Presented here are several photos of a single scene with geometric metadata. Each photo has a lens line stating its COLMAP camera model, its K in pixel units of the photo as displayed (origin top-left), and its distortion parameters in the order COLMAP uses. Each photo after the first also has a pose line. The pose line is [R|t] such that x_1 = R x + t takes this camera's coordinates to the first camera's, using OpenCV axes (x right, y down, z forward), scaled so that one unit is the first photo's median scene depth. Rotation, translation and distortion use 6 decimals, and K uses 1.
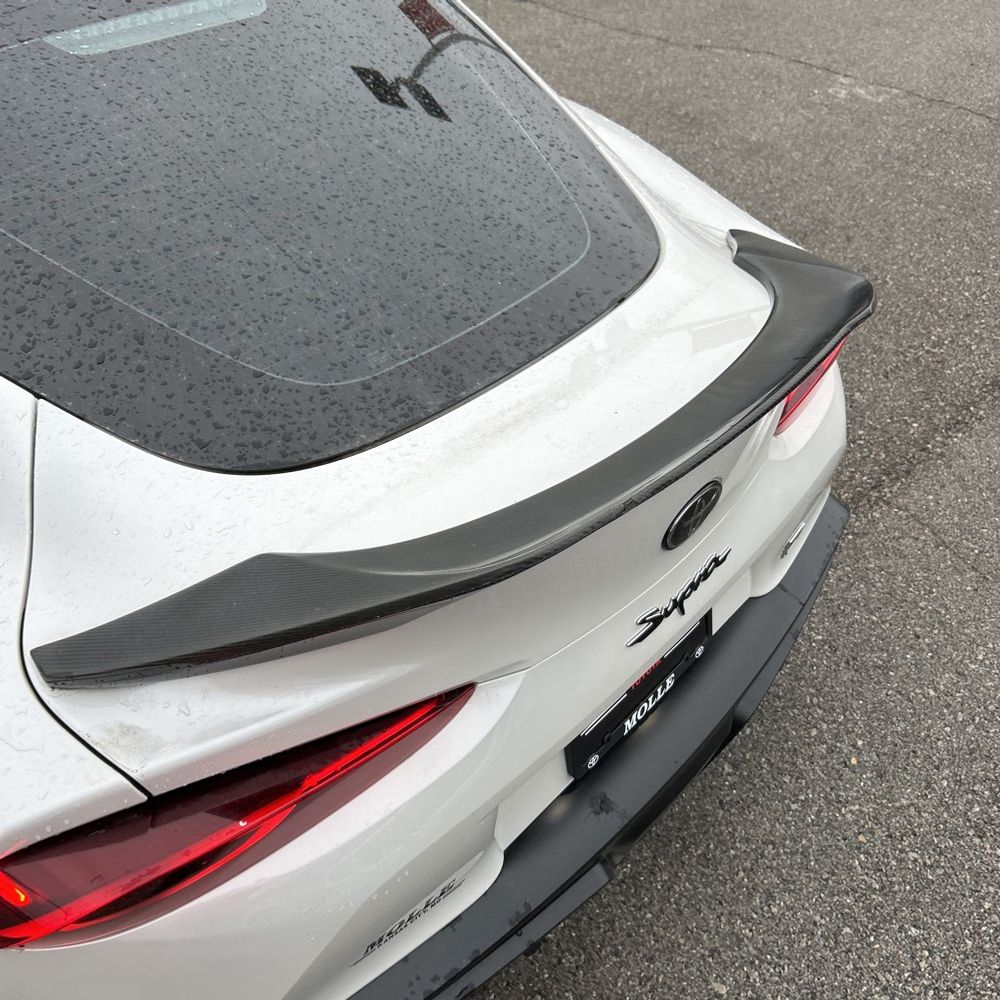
lens RADIAL K [[1008.0, 0, 503.6], [0, 1008.0, 495.6], [0, 0, 1]] dist [0.016107, 0.000000]
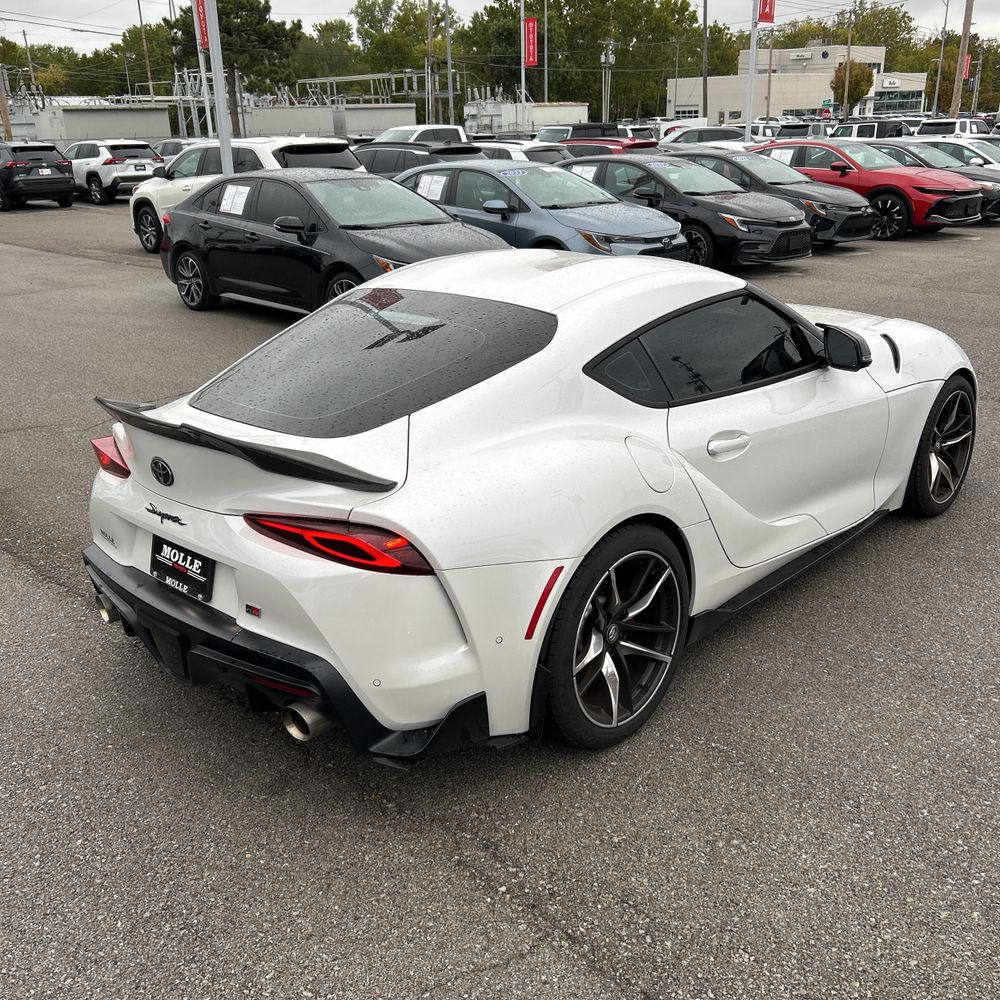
lens RADIAL K [[1008.0, 0, 503.9], [0, 1008.0, 491.8], [0, 0, 1]] dist [0.016107, 0.000000]
pose [[-0.024171, 0.279171, -0.959937, 1.746406], [-0.646374, 0.728148, 0.228037, -0.720215], [0.762638, 0.625990, 0.162849, 0.857273]]
